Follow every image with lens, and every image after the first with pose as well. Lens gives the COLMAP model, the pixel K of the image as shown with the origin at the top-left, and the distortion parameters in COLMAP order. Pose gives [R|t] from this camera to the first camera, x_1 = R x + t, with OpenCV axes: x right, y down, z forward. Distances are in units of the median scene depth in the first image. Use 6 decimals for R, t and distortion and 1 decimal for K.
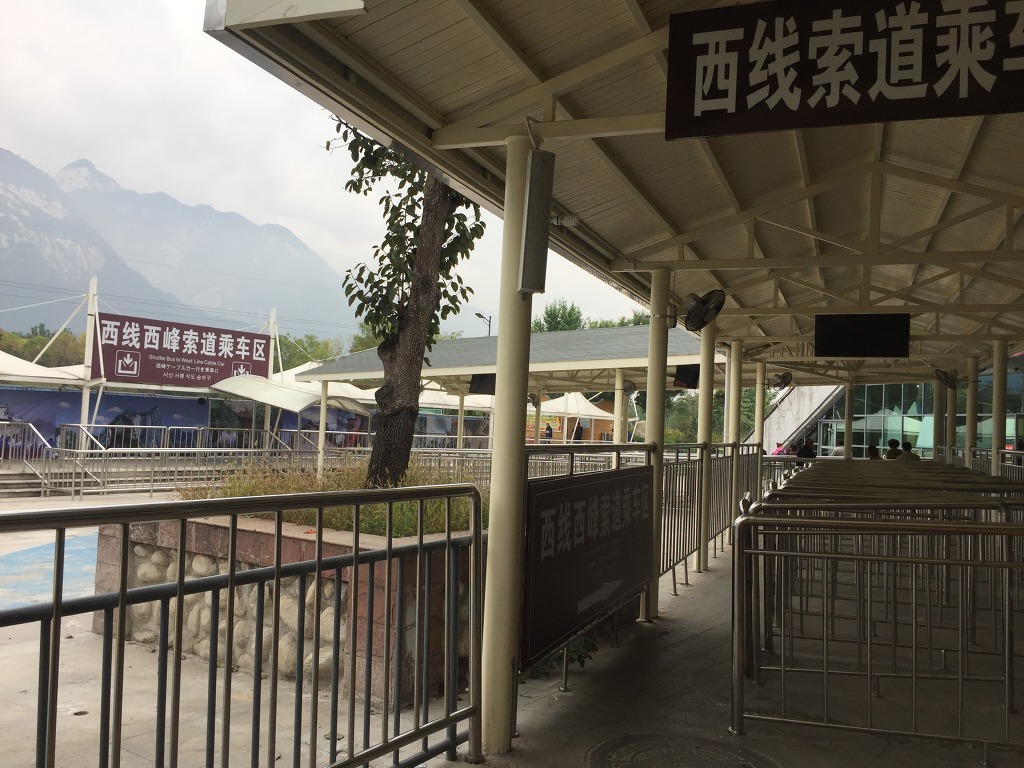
lens RADIAL K [[863.2, 0, 507.1], [0, 863.2, 389.6], [0, 0, 1]] dist [0.027536, -0.021634]
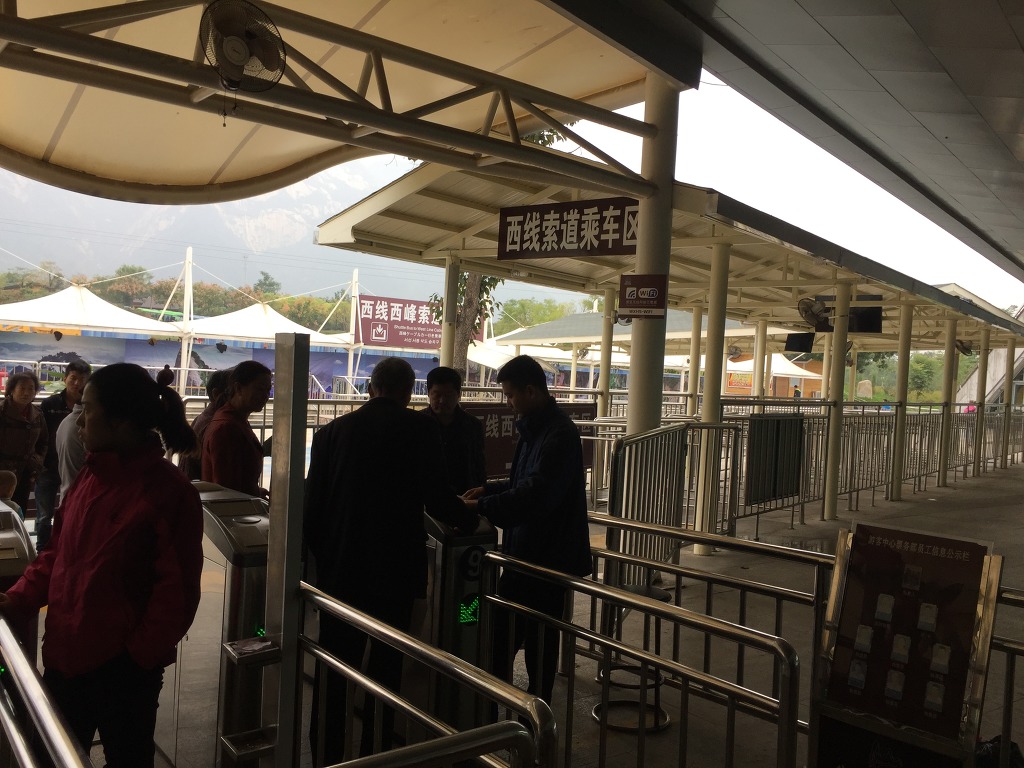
lens RADIAL K [[863.2, 0, 515.6], [0, 863.2, 381.1], [0, 0, 1]] dist [0.027536, -0.021634]
pose [[0.955403, 0.011785, -0.295069, 0.165541], [0.000473, 0.999141, 0.041436, -0.009167], [0.295304, -0.039727, 0.954577, -0.227662]]
